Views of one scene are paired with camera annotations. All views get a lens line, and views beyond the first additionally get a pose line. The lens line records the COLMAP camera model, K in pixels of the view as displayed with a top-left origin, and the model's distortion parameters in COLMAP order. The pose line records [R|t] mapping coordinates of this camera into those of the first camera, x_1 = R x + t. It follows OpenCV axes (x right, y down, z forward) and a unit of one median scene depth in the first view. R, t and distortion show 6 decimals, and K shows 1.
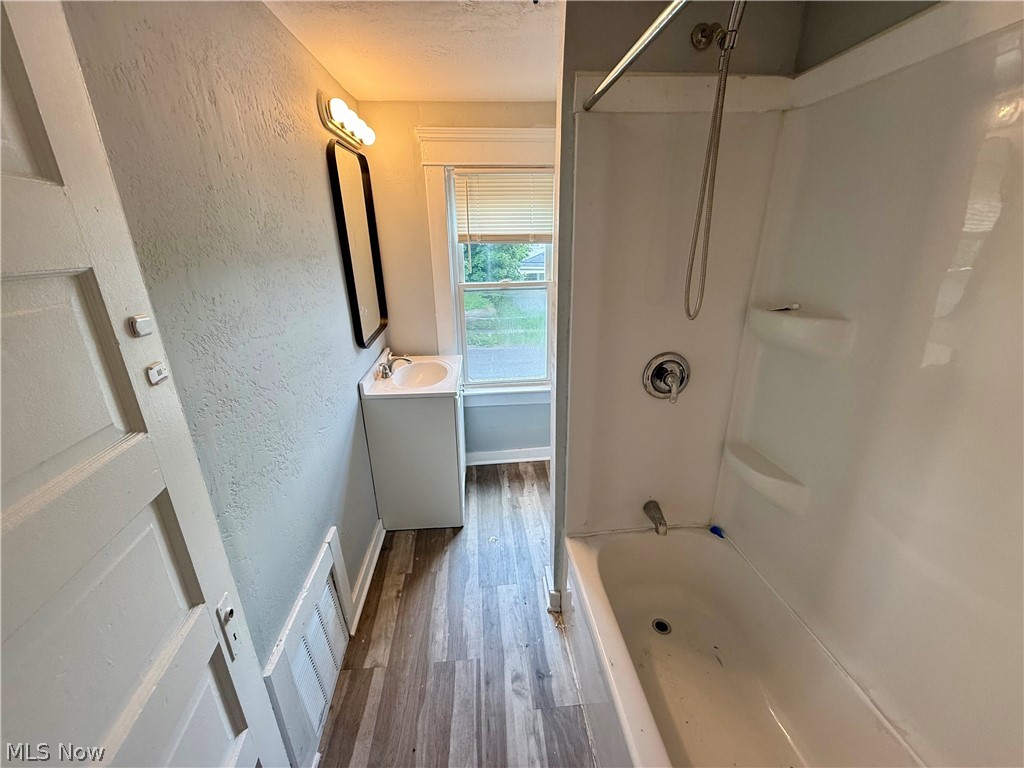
lens RADIAL K [[408.3, 0, 507.5], [0, 408.3, 383.3], [0, 0, 1]] dist [-0.002086, -0.000113]
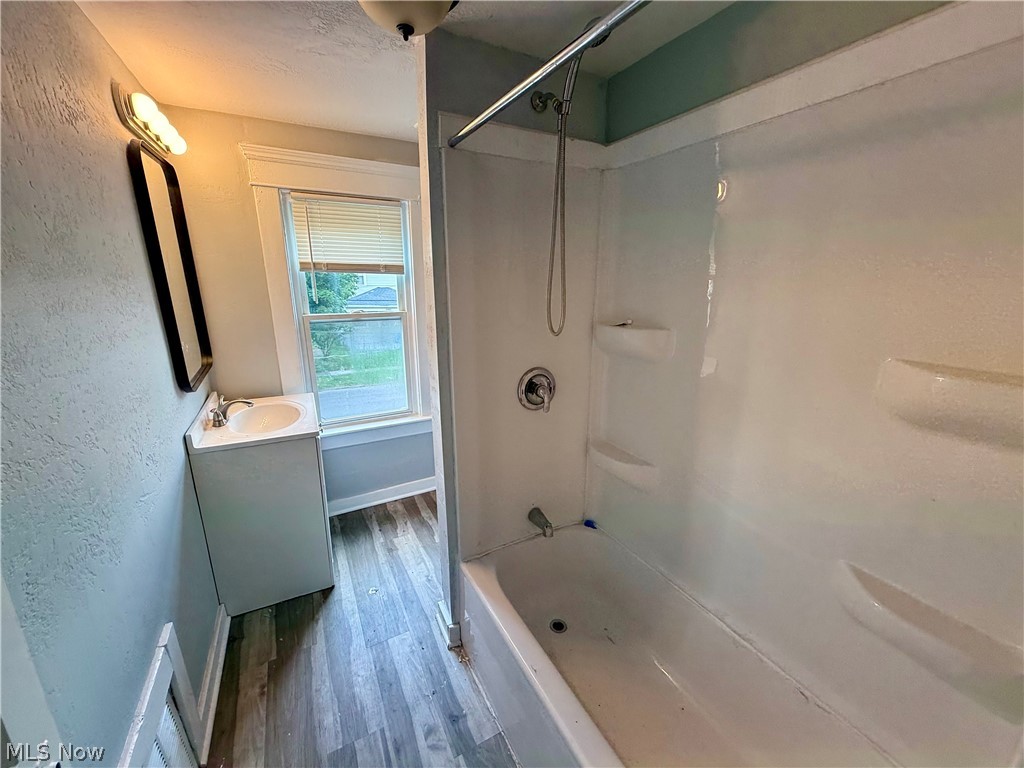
lens RADIAL K [[408.3, 0, 507.6], [0, 408.3, 383.3], [0, 0, 1]] dist [-0.002086, -0.000113]
pose [[0.917770, -0.079100, 0.389155, -0.103141], [0.113881, 0.991226, -0.067094, 0.029591], [-0.380434, 0.105895, 0.918726, 0.013717]]
